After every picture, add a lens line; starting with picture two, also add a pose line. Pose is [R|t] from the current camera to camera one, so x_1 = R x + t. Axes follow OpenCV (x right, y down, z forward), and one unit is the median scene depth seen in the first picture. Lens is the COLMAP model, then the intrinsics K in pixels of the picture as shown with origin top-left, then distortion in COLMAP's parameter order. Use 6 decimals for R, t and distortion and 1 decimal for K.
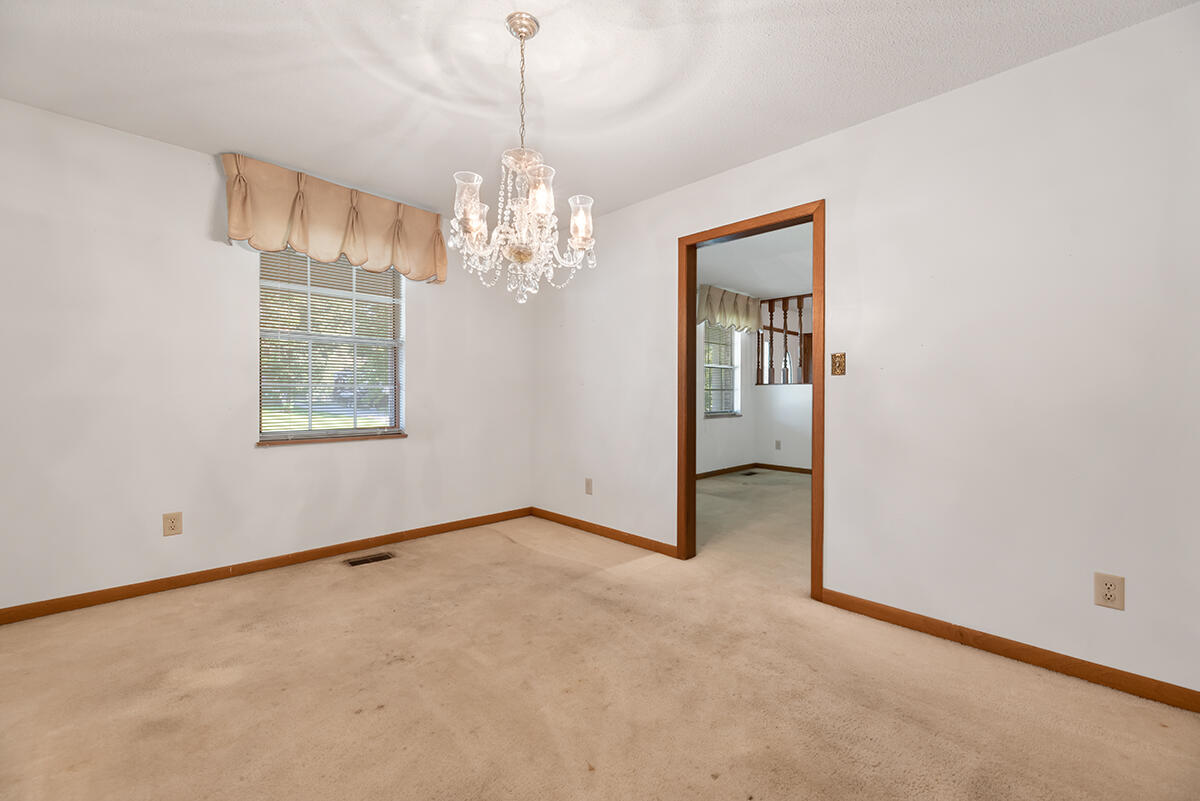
lens RADIAL K [[486.4, 0, 604.1], [0, 486.4, 405.9], [0, 0, 1]] dist [-0.000776, 0.000272]
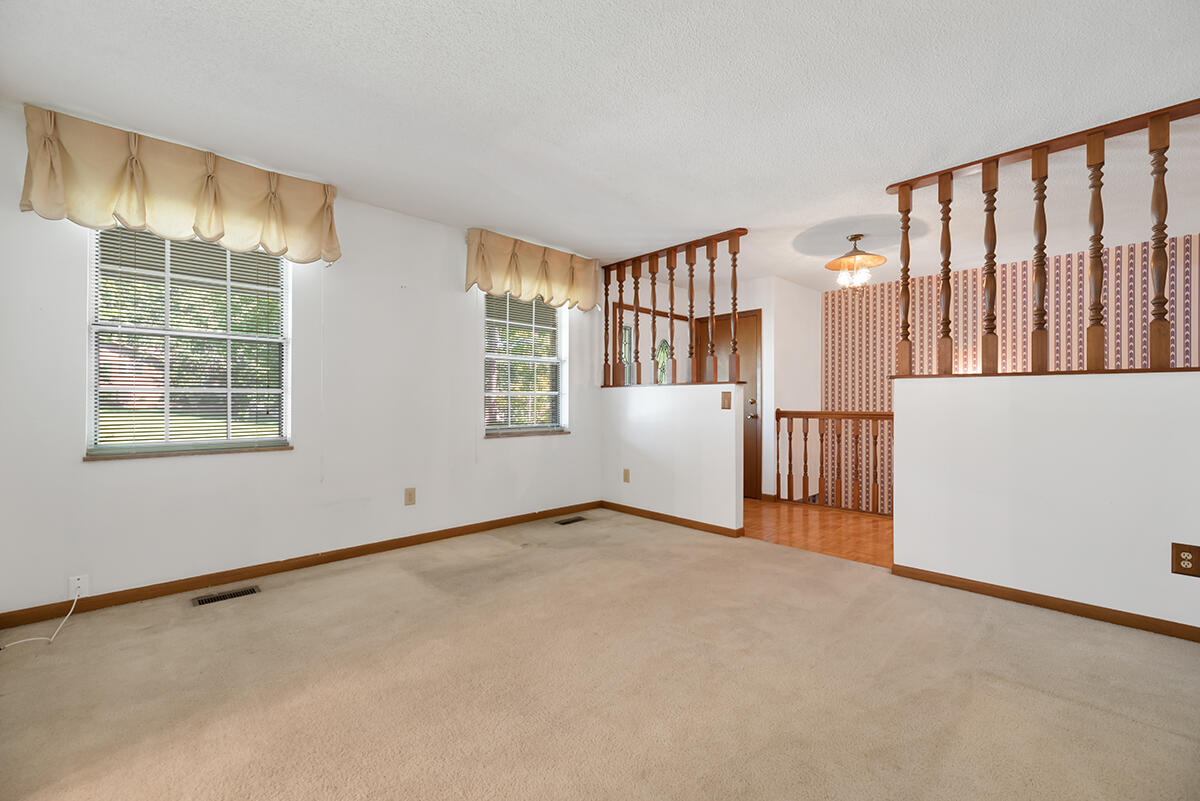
lens RADIAL K [[486.4, 0, 604.1], [0, 486.4, 405.9], [0, 0, 1]] dist [-0.000776, 0.000272]
pose [[0.999974, 0.005611, -0.004516, 0.275621], [-0.005668, 0.999903, -0.012742, -0.007096], [0.004444, 0.012767, 0.999909, 0.268243]]
